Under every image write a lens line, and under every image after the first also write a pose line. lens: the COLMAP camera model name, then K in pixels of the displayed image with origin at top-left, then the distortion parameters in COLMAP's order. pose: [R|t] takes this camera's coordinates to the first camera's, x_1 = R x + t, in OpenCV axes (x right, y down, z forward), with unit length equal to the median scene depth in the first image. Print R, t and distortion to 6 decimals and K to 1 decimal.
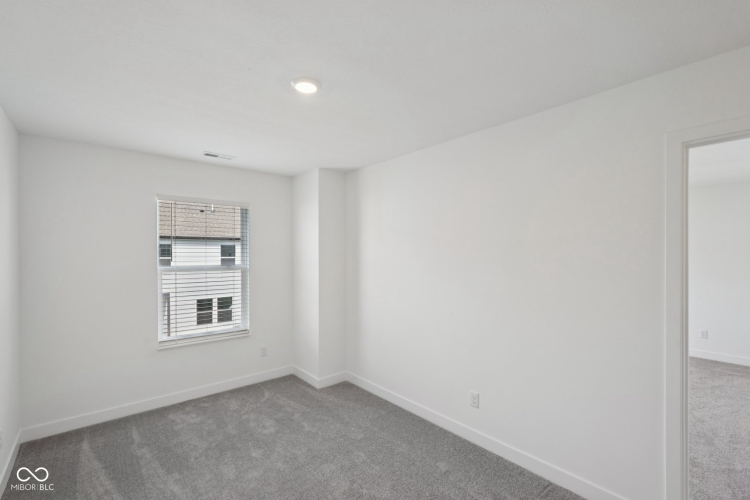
lens RADIAL K [[327.0, 0, 374.2], [0, 327.0, 253.3], [0, 0, 1]] dist [-0.017017, 0.008081]
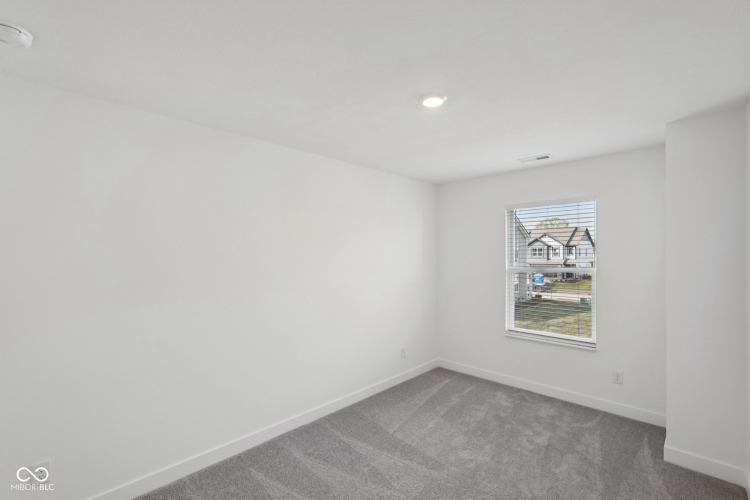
lens RADIAL K [[327.0, 0, 374.2], [0, 327.0, 253.3], [0, 0, 1]] dist [-0.017017, 0.008081]
pose [[0.097755, -0.011049, -0.995149, 0.479079], [0.004187, 0.999934, -0.010691, 0.004447], [0.995202, -0.003122, 0.097795, 0.402070]]
